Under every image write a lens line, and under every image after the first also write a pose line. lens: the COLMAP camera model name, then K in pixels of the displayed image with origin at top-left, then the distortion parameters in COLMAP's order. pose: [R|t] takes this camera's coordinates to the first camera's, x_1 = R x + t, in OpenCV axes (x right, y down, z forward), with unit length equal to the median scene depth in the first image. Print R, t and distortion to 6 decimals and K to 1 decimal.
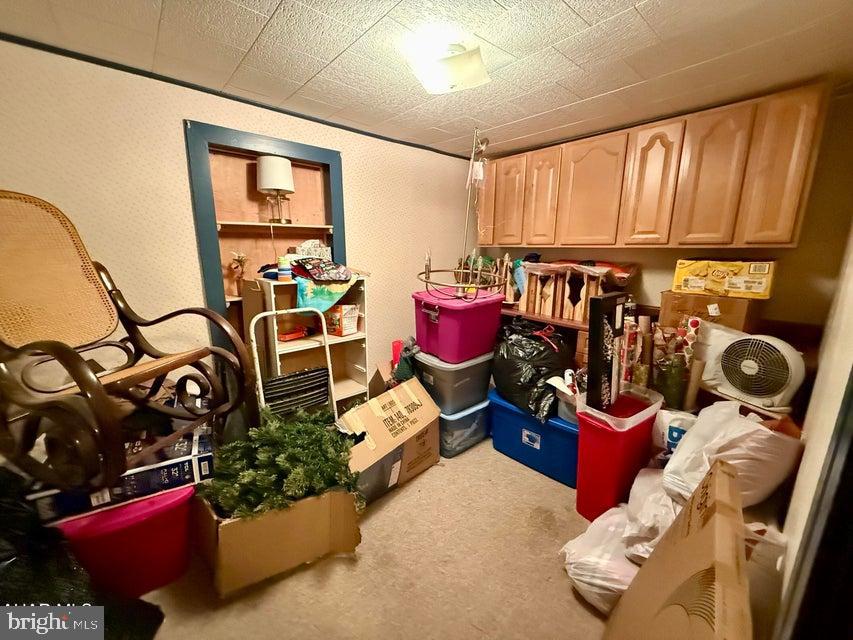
lens RADIAL K [[337.3, 0, 427.8], [0, 337.3, 318.9], [0, 0, 1]] dist [-0.003088, 0.001392]
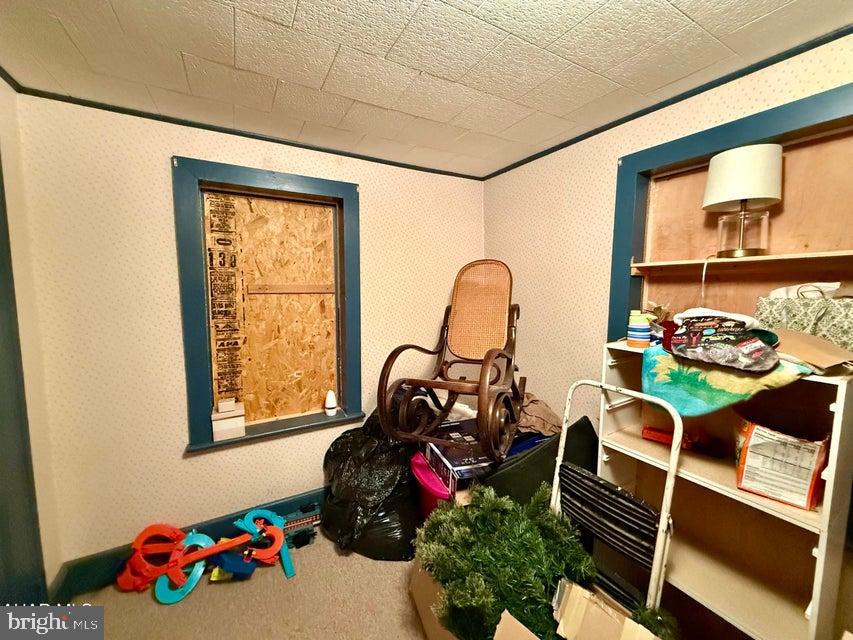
lens RADIAL K [[337.3, 0, 426.7], [0, 337.3, 318.8], [0, 0, 1]] dist [-0.003088, 0.001392]
pose [[-0.179774, 0.086390, -0.979907, 0.273265], [-0.210179, 0.969760, 0.124055, -0.149300], [0.960992, 0.228258, -0.156180, 0.646667]]
